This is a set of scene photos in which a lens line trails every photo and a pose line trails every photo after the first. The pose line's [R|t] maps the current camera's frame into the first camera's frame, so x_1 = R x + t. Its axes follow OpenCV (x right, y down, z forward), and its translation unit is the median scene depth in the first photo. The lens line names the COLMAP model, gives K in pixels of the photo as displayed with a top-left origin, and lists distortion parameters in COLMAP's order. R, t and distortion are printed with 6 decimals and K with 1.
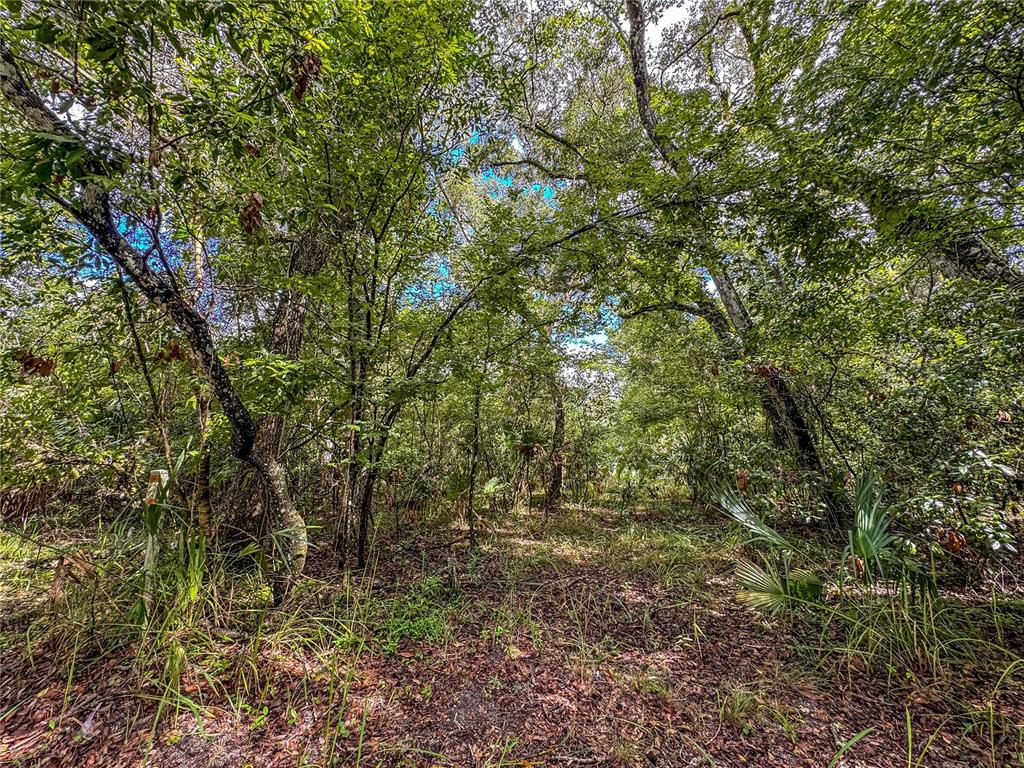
lens RADIAL K [[403.0, 0, 512.1], [0, 403.0, 383.7], [0, 0, 1]] dist [-0.002649, 0.000310]
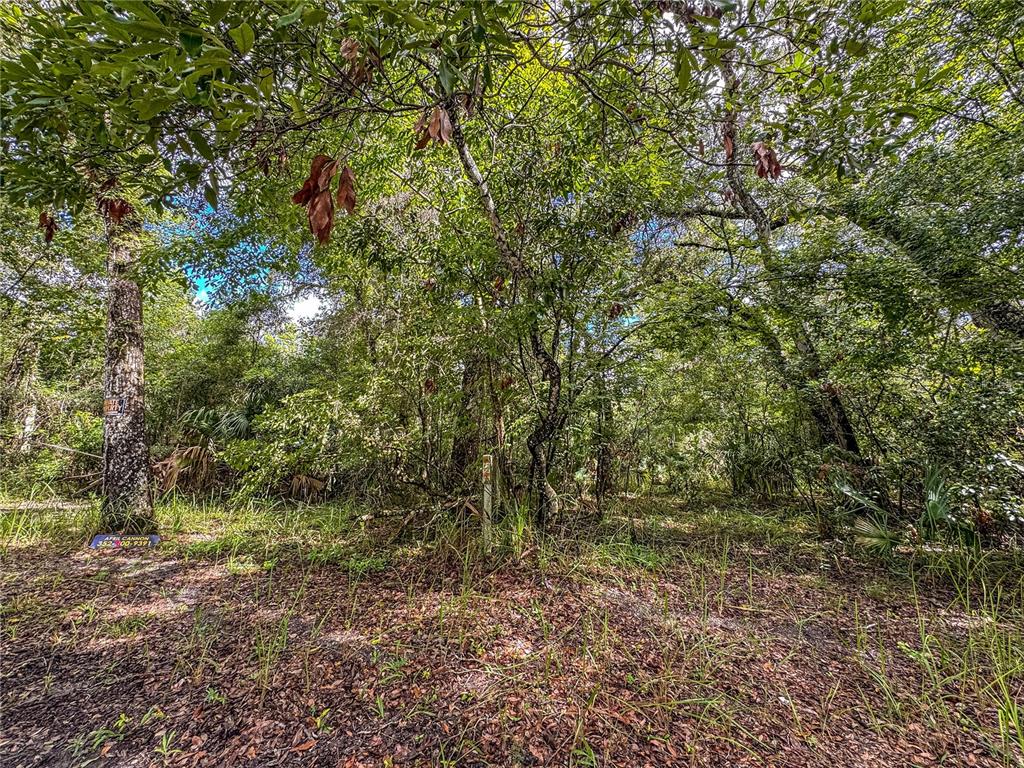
lens RADIAL K [[403.0, 0, 511.8], [0, 403.0, 384.7], [0, 0, 1]] dist [-0.002649, 0.000310]
pose [[0.999749, 0.022255, 0.002752, -0.518855], [-0.022297, 0.999614, 0.016558, -0.058696], [-0.002382, -0.016616, 0.999859, -0.372307]]
